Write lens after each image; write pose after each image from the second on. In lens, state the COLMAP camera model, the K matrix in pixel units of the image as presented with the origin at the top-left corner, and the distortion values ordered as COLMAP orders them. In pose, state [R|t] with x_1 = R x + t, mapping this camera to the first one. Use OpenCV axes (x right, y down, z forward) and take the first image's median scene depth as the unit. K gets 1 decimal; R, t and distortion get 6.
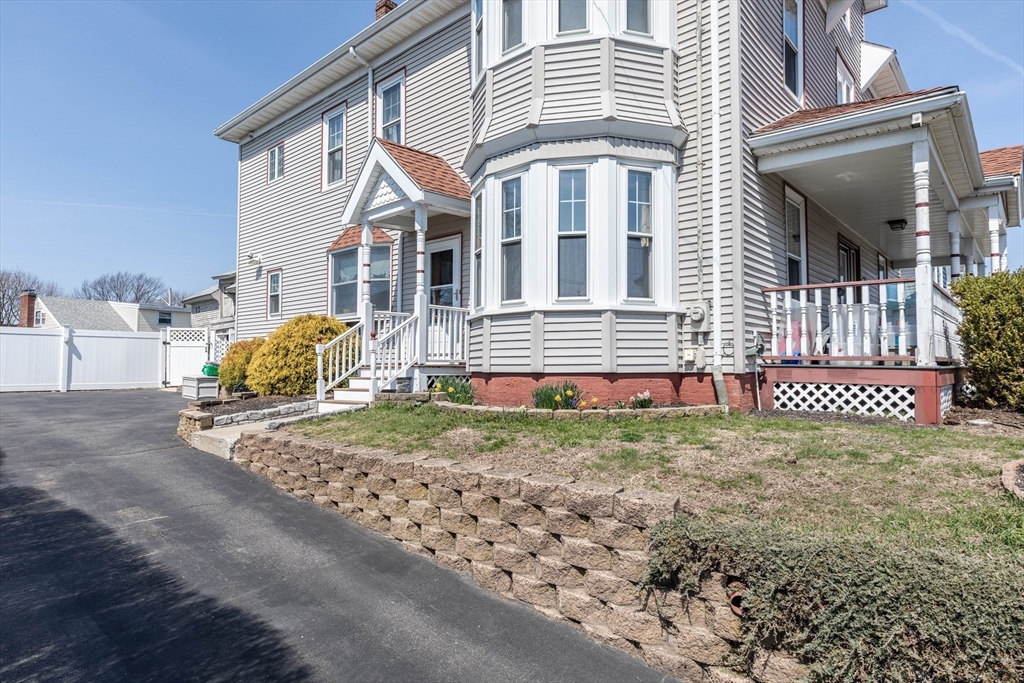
lens RADIAL K [[576.0, 0, 513.1], [0, 576.0, 341.7], [0, 0, 1]] dist [0.004063, 0.001664]
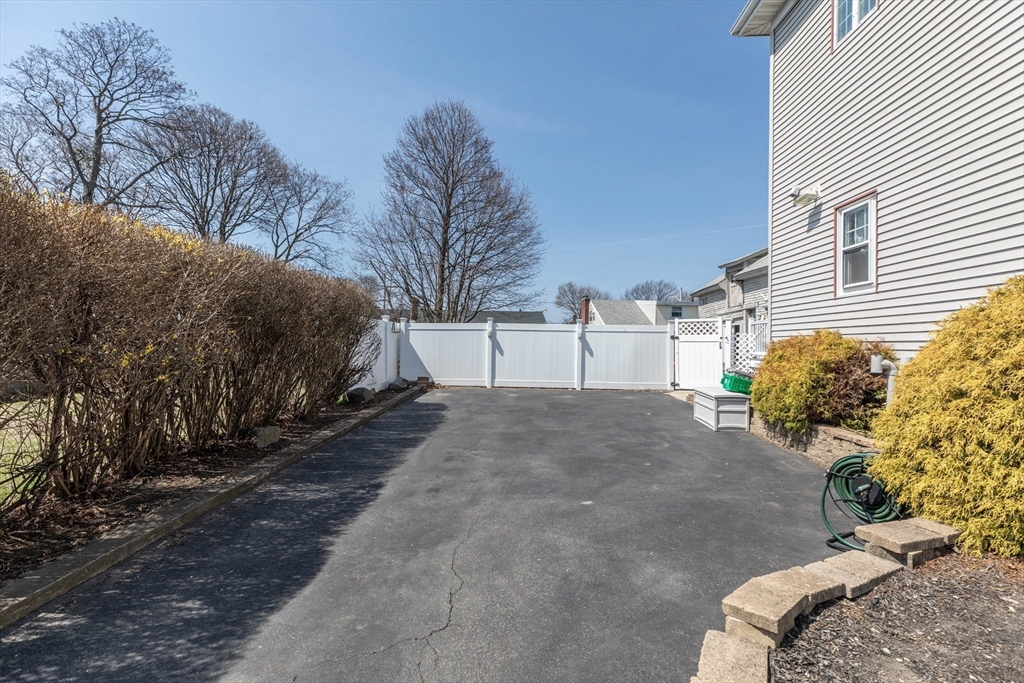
lens RADIAL K [[467.0, 0, 515.3], [0, 467.0, 342.4], [0, 0, 1]] dist [0.003872, 0.000077]
pose [[0.637431, 0.000589, -0.770507, -0.233470], [0.019784, 0.999658, 0.017131, -0.007133], [0.770254, -0.026163, 0.637201, 0.403012]]
